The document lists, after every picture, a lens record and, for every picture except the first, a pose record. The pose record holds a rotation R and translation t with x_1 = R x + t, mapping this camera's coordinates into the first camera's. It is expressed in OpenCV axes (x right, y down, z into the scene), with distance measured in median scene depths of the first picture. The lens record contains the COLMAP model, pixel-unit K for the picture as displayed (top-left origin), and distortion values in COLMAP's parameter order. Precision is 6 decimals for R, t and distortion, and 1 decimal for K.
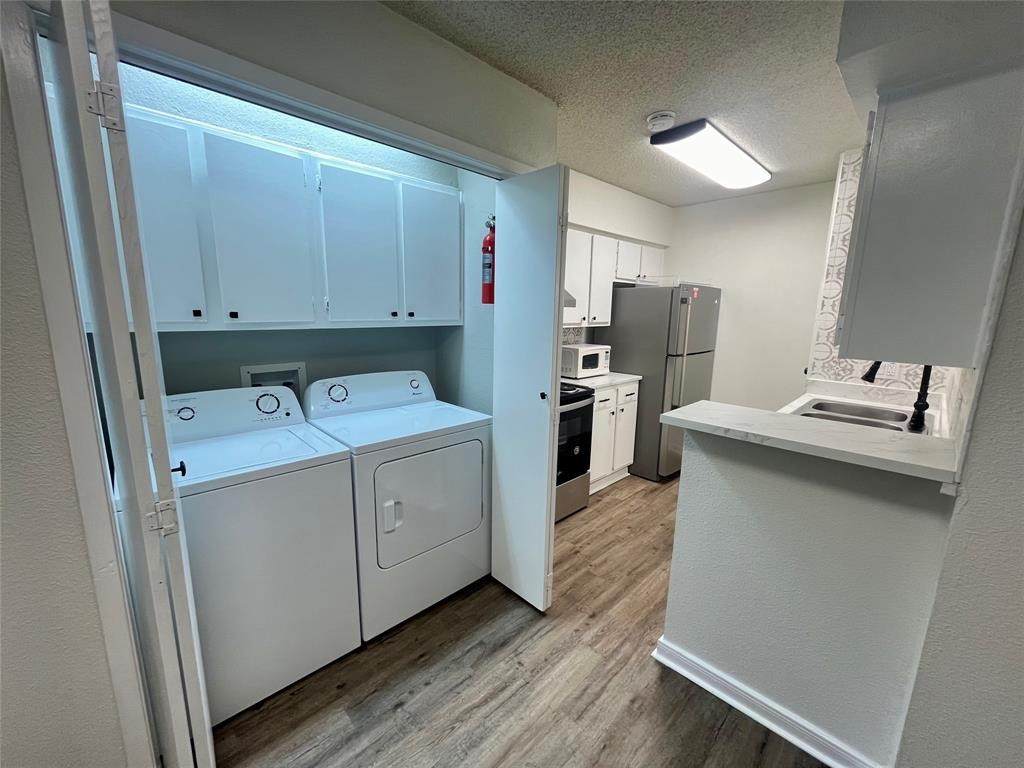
lens RADIAL K [[410.4, 0, 510.8], [0, 410.4, 385.3], [0, 0, 1]] dist [-0.001451, -0.000652]
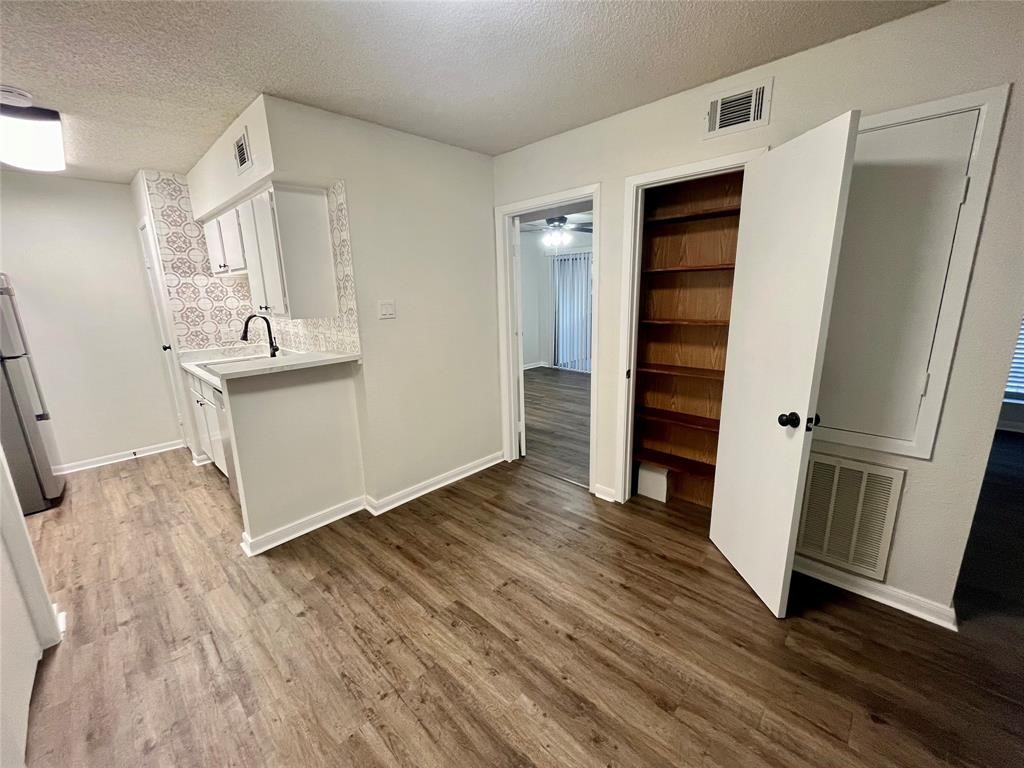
lens RADIAL K [[410.4, 0, 505.9], [0, 410.4, 382.0], [0, 0, 1]] dist [-0.001451, -0.000652]
pose [[-0.032331, -0.231294, 0.972346, -0.465549], [0.207464, 0.950113, 0.232904, -0.011268], [-0.977708, 0.209257, 0.017267, 0.022078]]
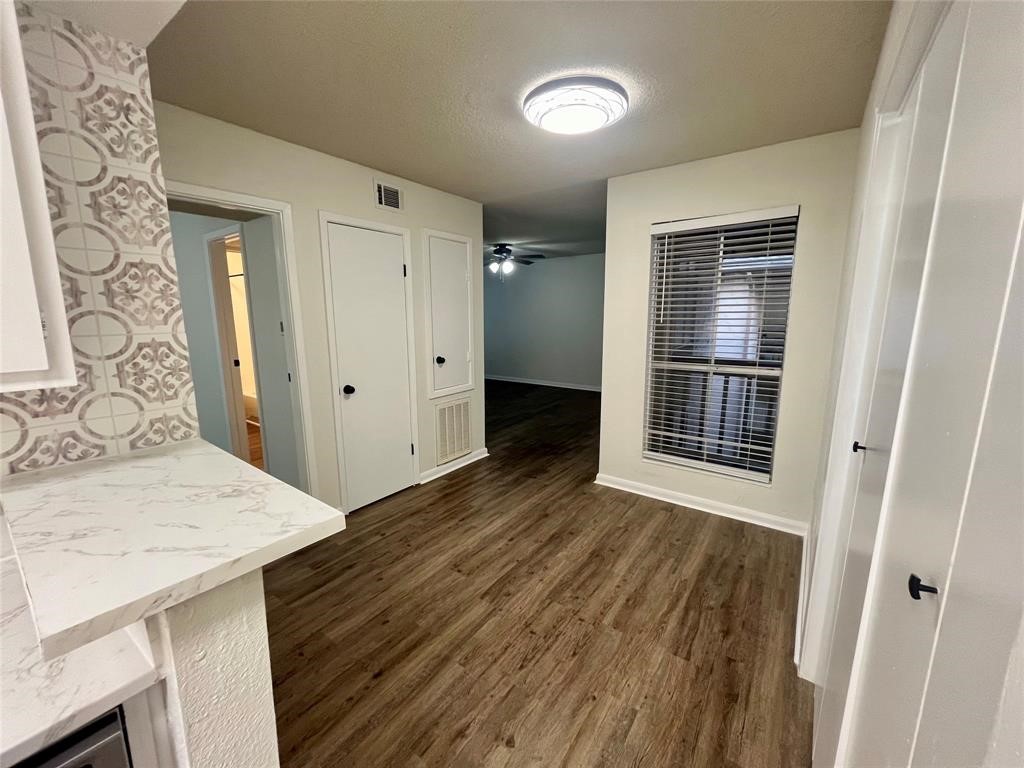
lens RADIAL K [[410.4, 0, 509.7], [0, 410.4, 382.5], [0, 0, 1]] dist [-0.001451, -0.000652]
pose [[-0.986021, 0.017694, -0.165679, 0.110685], [-0.040662, 0.938729, 0.342249, -0.119695], [0.161583, 0.344201, -0.924887, 0.663758]]
